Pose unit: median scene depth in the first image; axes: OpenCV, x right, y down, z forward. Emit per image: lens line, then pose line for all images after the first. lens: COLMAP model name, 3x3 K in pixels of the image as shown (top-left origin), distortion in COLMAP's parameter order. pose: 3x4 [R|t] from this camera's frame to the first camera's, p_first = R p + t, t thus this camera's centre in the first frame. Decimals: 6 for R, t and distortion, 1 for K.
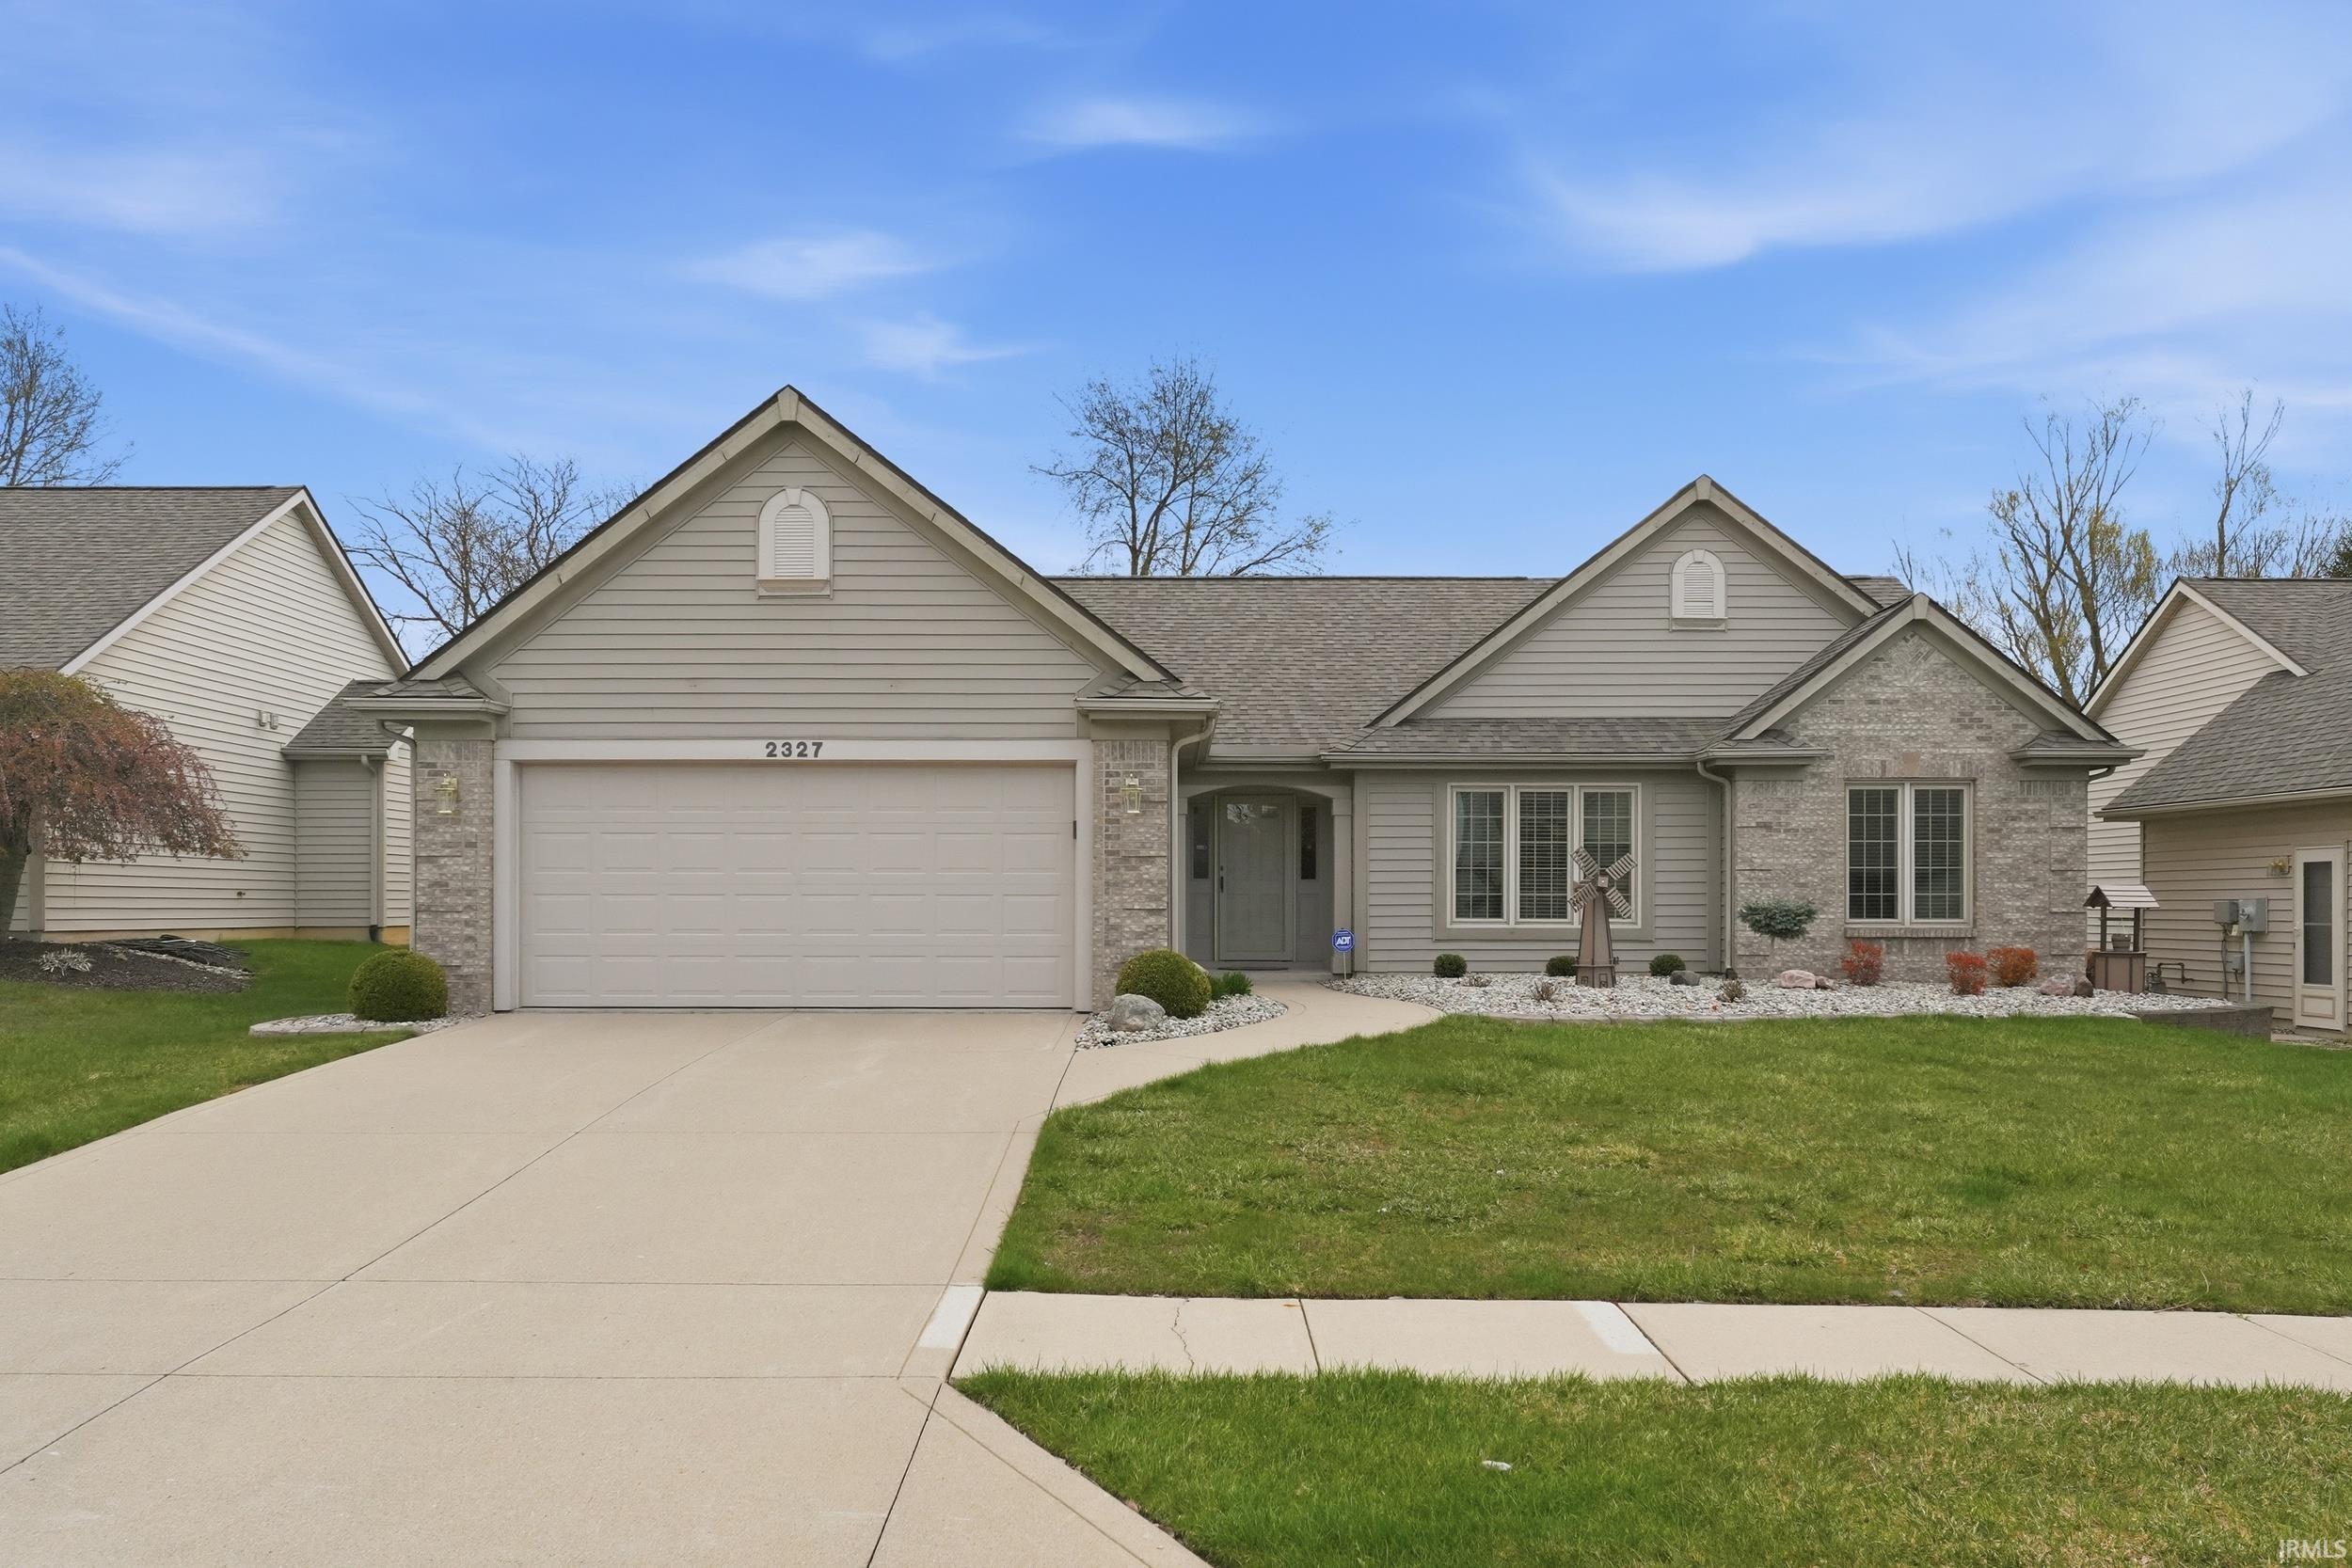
lens RADIAL K [[1858.8, 0, 1175.8], [0, 1858.8, 784.3], [0, 0, 1]] dist [-0.001401, 0.005273]
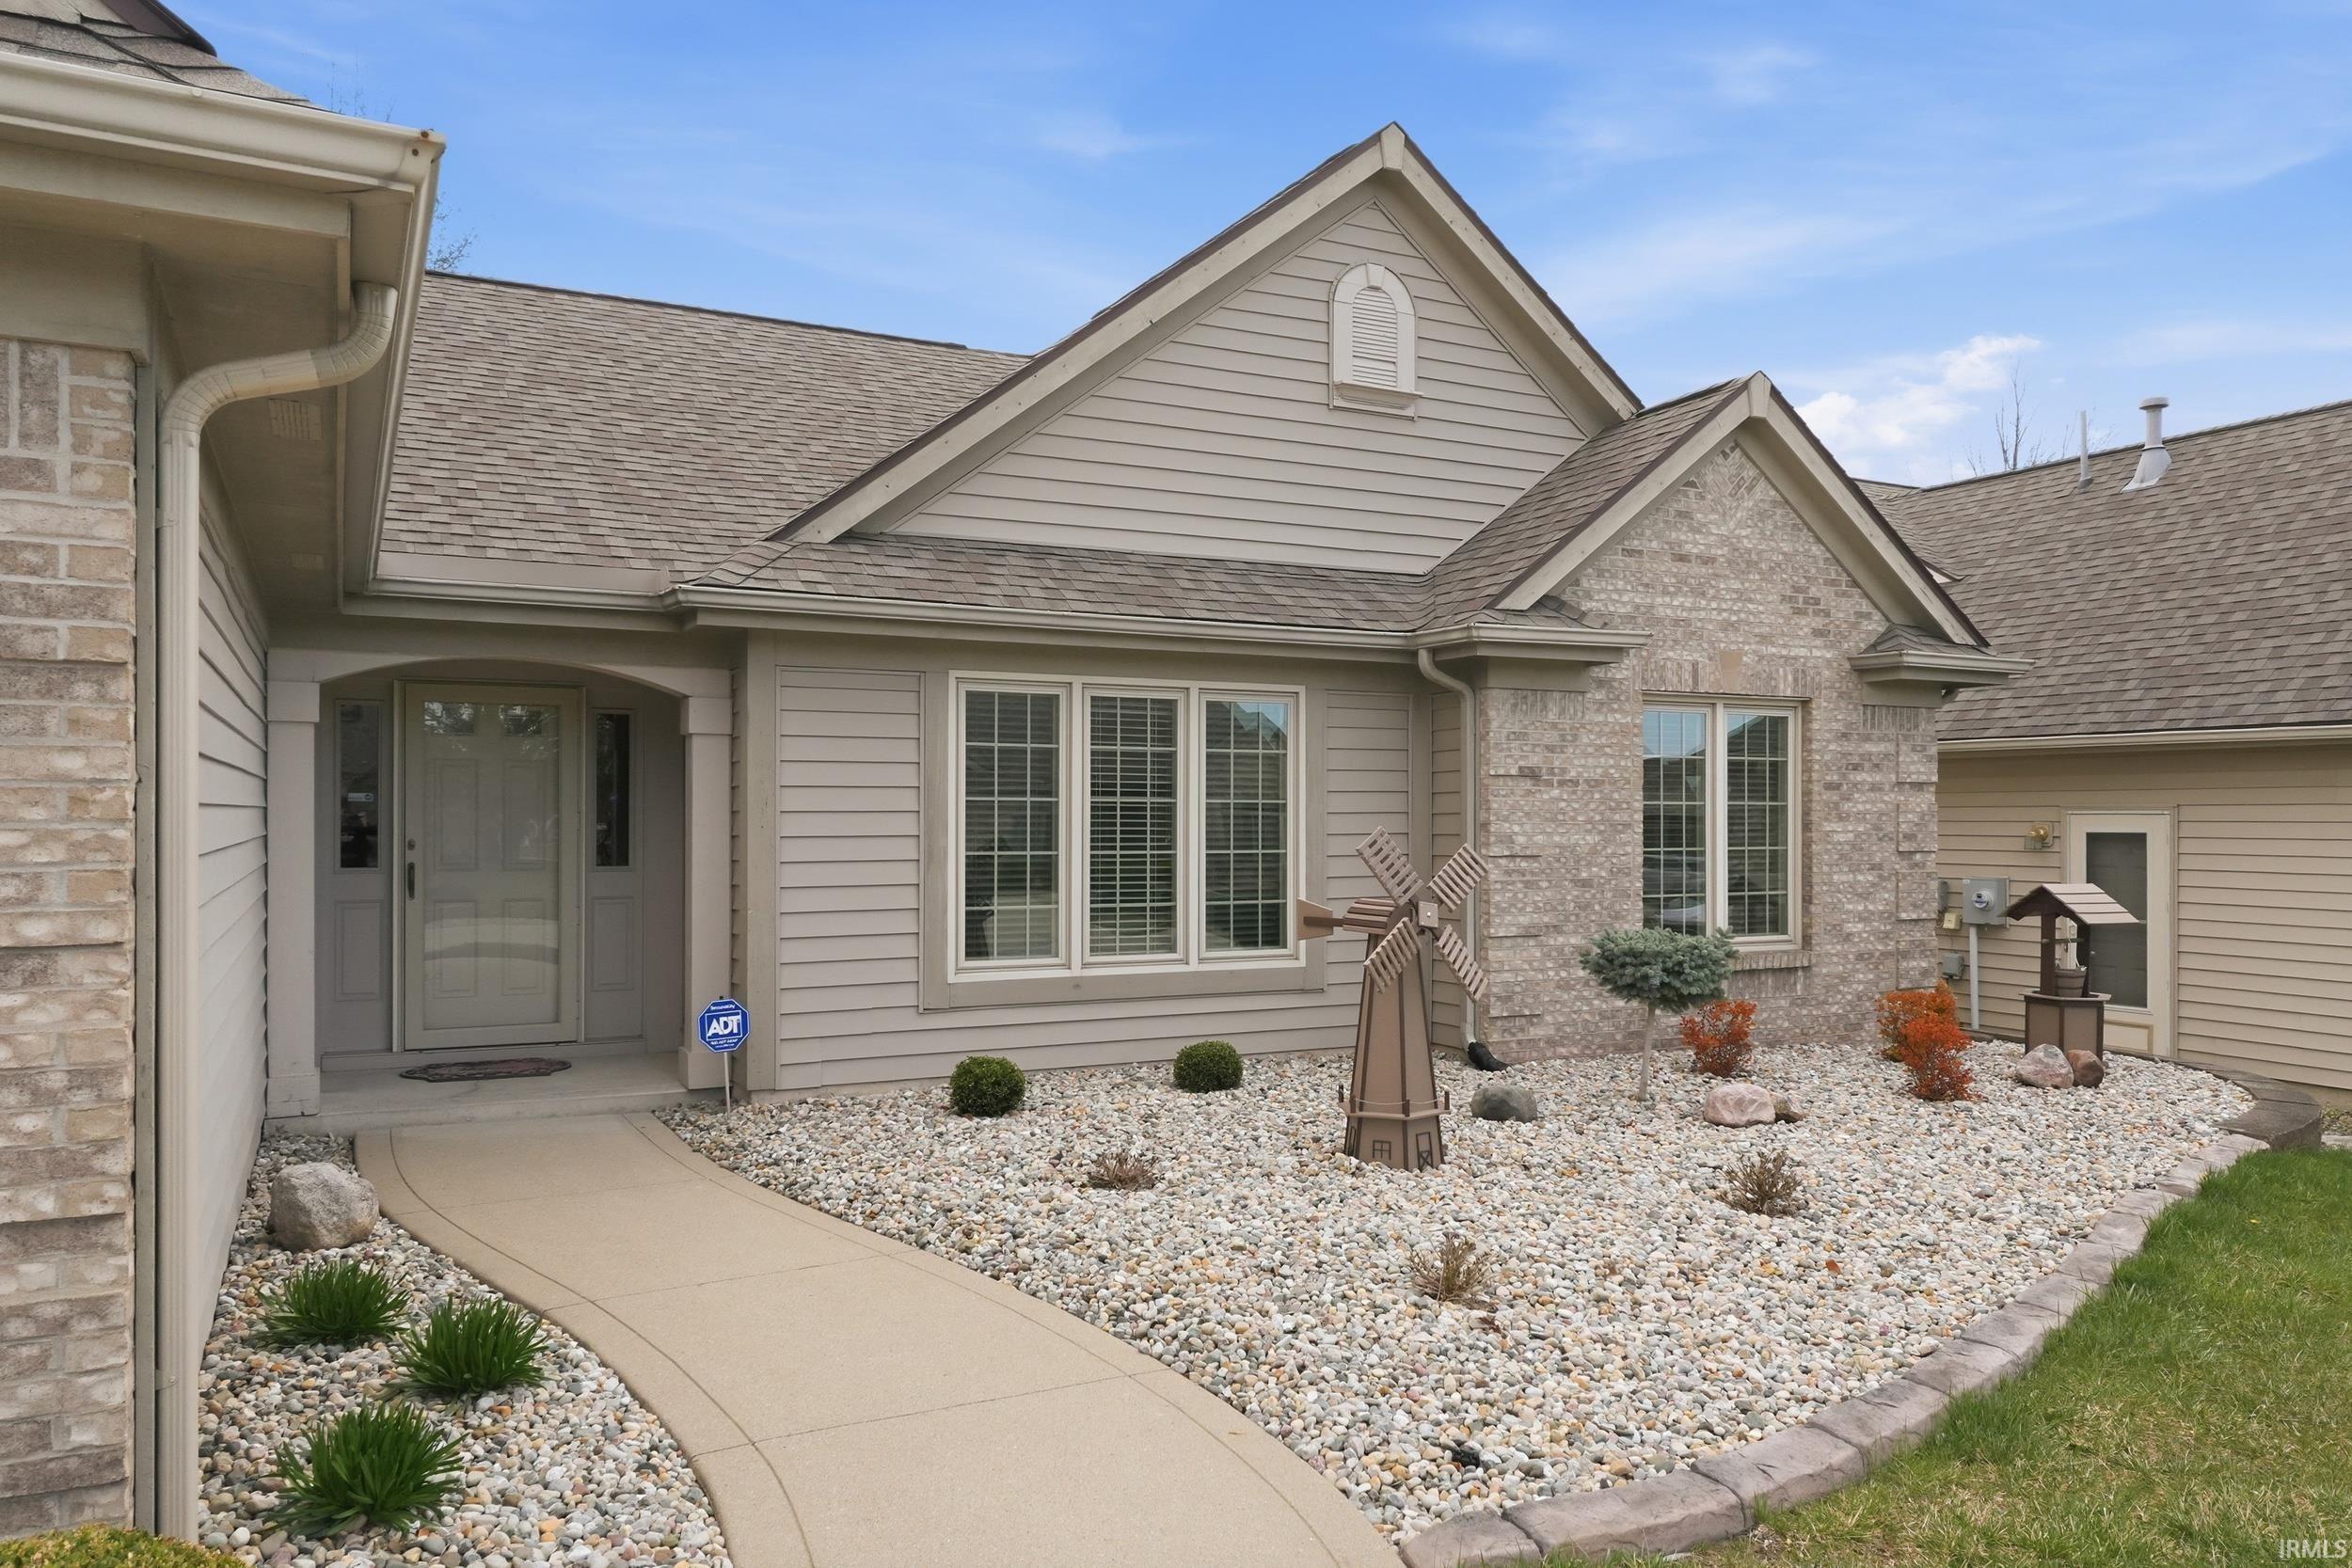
lens RADIAL K [[1662.0, 0, 1198.7], [0, 1662.0, 821.7], [0, 0, 1]] dist [0.003125, -0.000006]
pose [[0.890278, -0.000288, 0.455416, 0.012119], [-0.032308, 0.997440, 0.063789, 0.008379], [-0.454269, -0.071504, 0.887990, 0.603800]]
